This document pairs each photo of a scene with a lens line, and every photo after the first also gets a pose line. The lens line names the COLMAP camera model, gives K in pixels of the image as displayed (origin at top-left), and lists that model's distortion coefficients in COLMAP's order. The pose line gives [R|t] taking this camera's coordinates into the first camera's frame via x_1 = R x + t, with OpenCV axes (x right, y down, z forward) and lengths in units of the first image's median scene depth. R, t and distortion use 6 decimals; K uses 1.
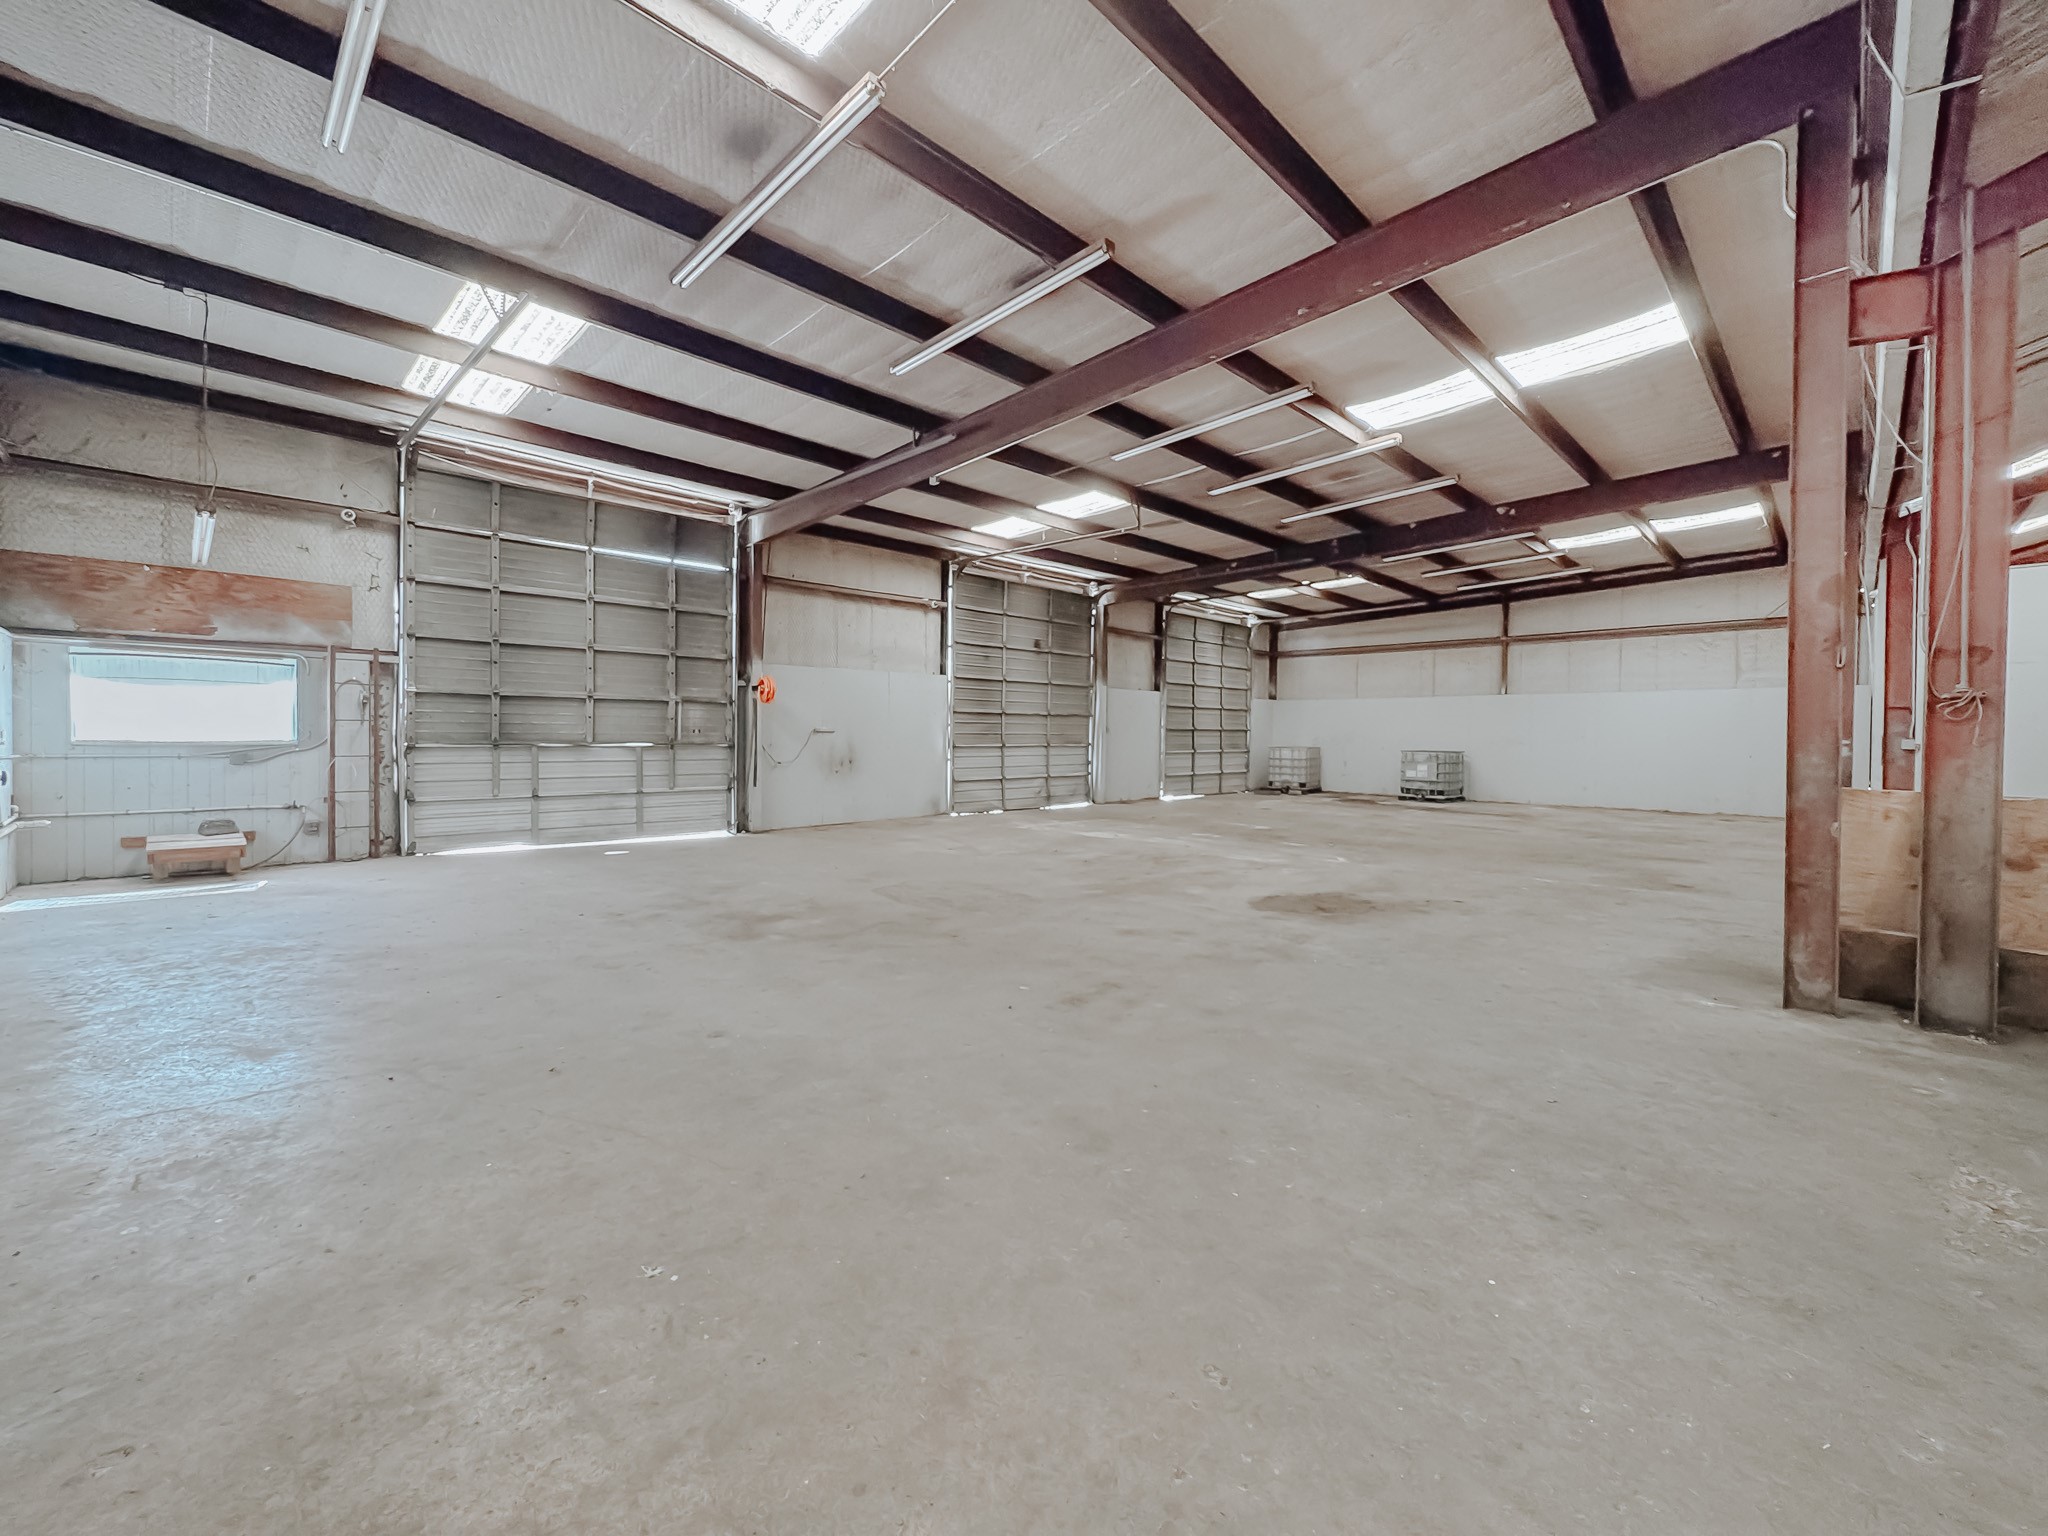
lens RADIAL K [[839.1, 0, 1050.4], [0, 839.1, 761.2], [0, 0, 1]] dist [0.000623, -0.000766]
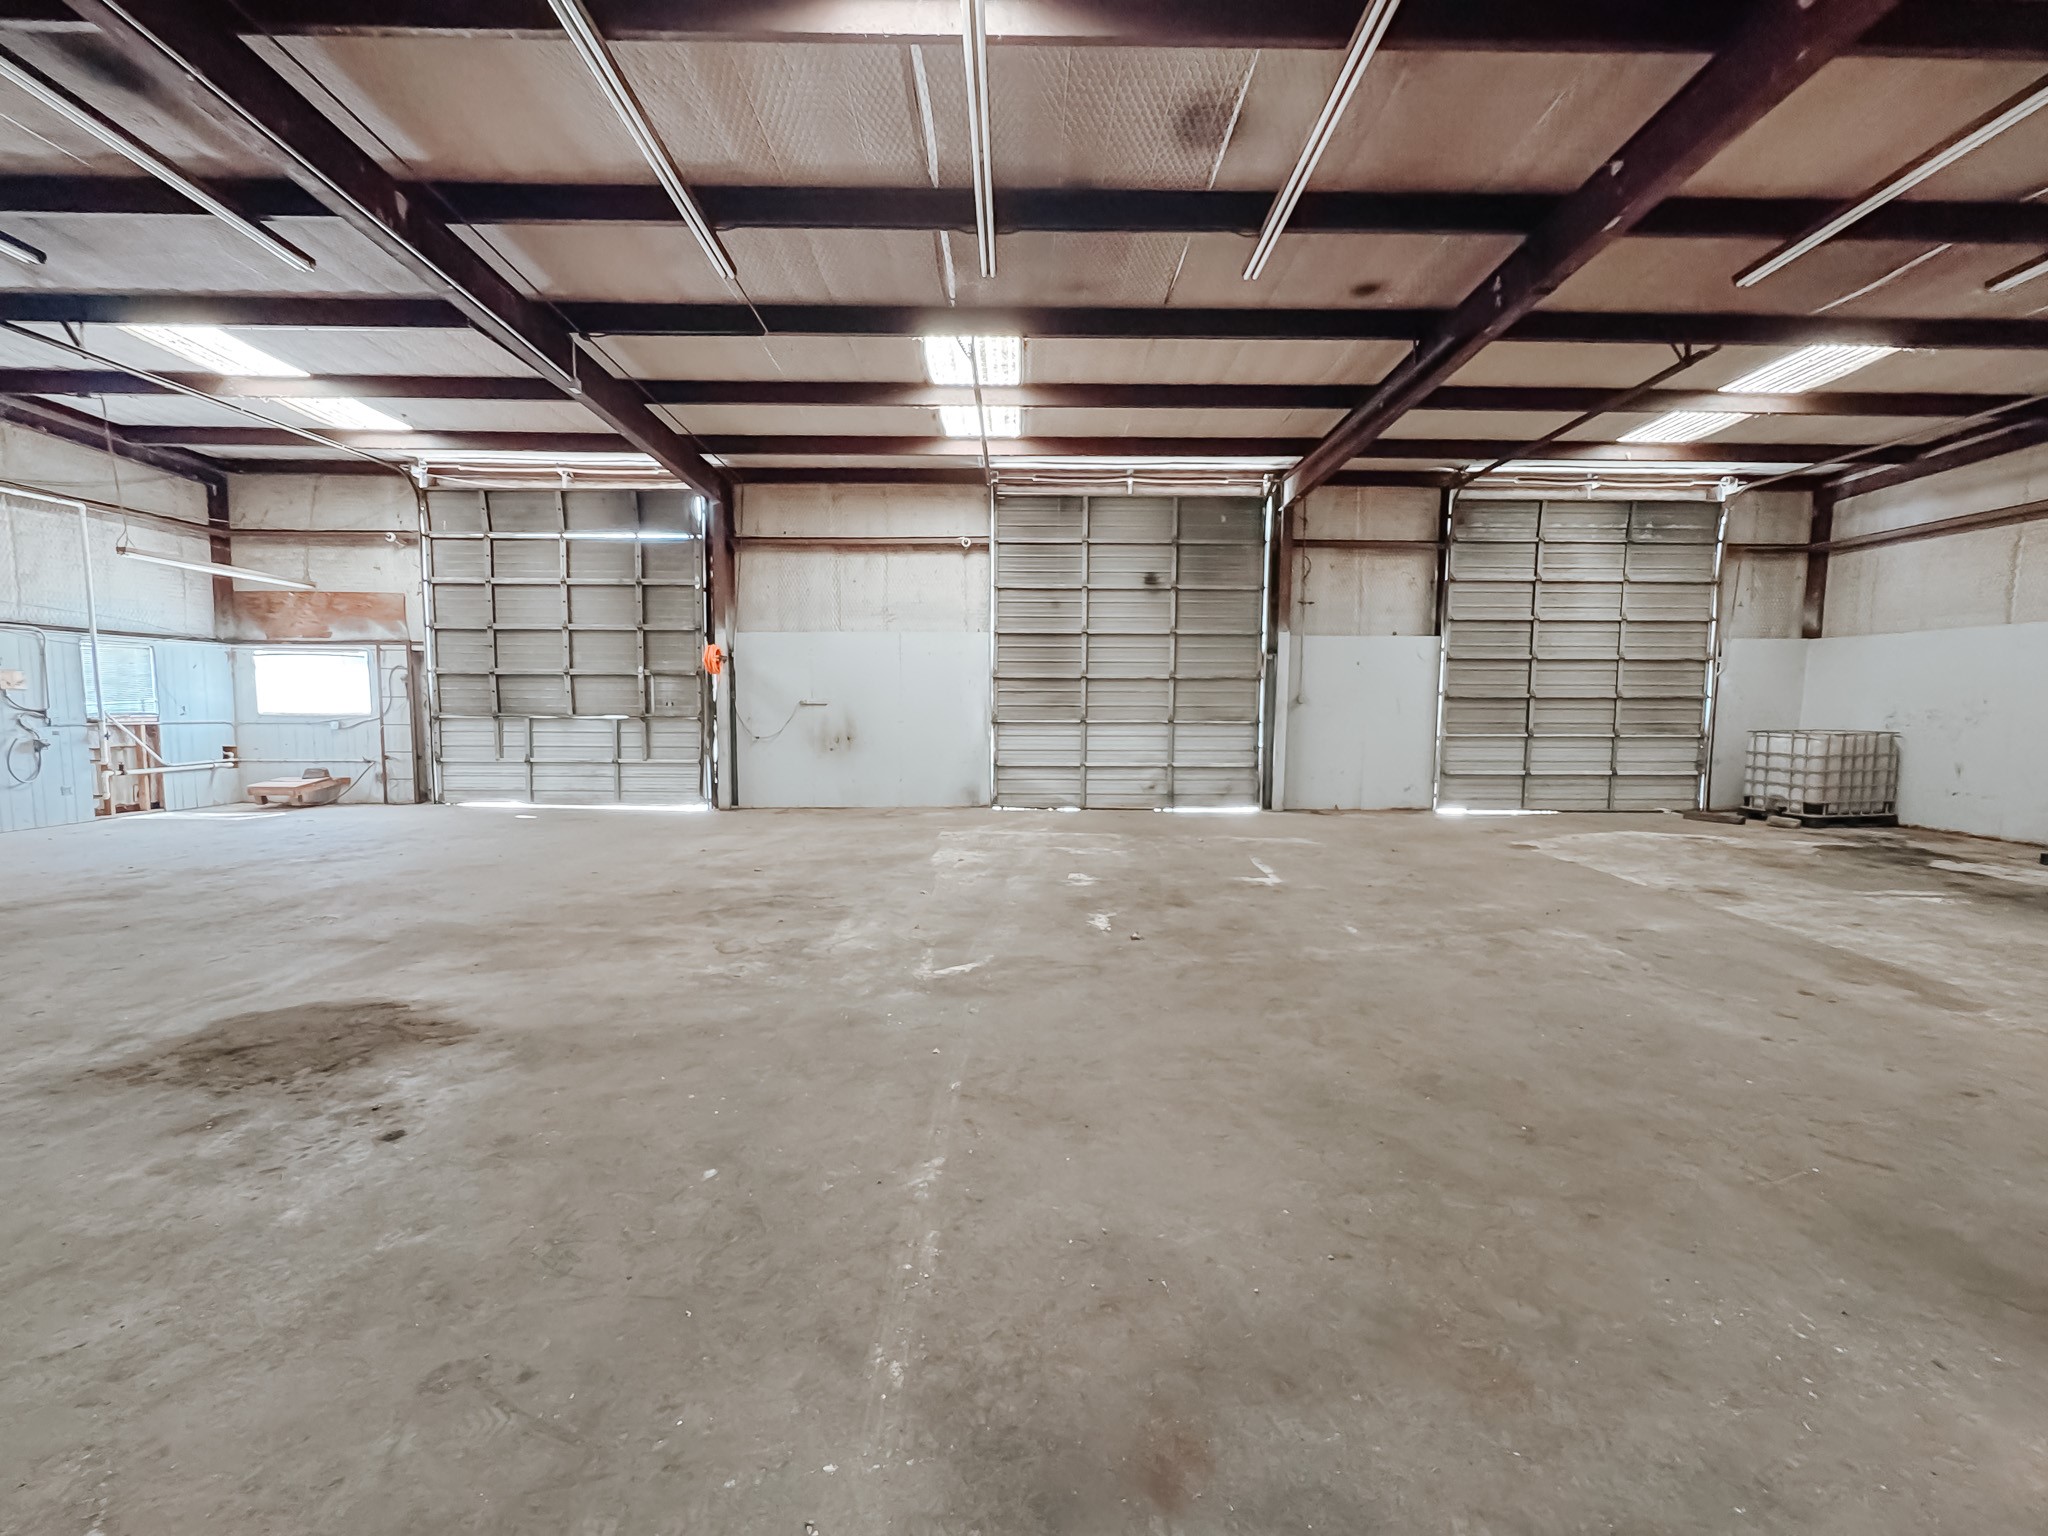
lens RADIAL K [[822.7, 0, 1018.0], [0, 822.7, 761.8], [0, 0, 1]] dist [-0.000538, -0.000928]
pose [[0.702033, 0.043702, -0.710802, 0.491752], [-0.021113, 0.998954, 0.040567, -0.013403], [0.711831, -0.013472, 0.702222, 0.519007]]
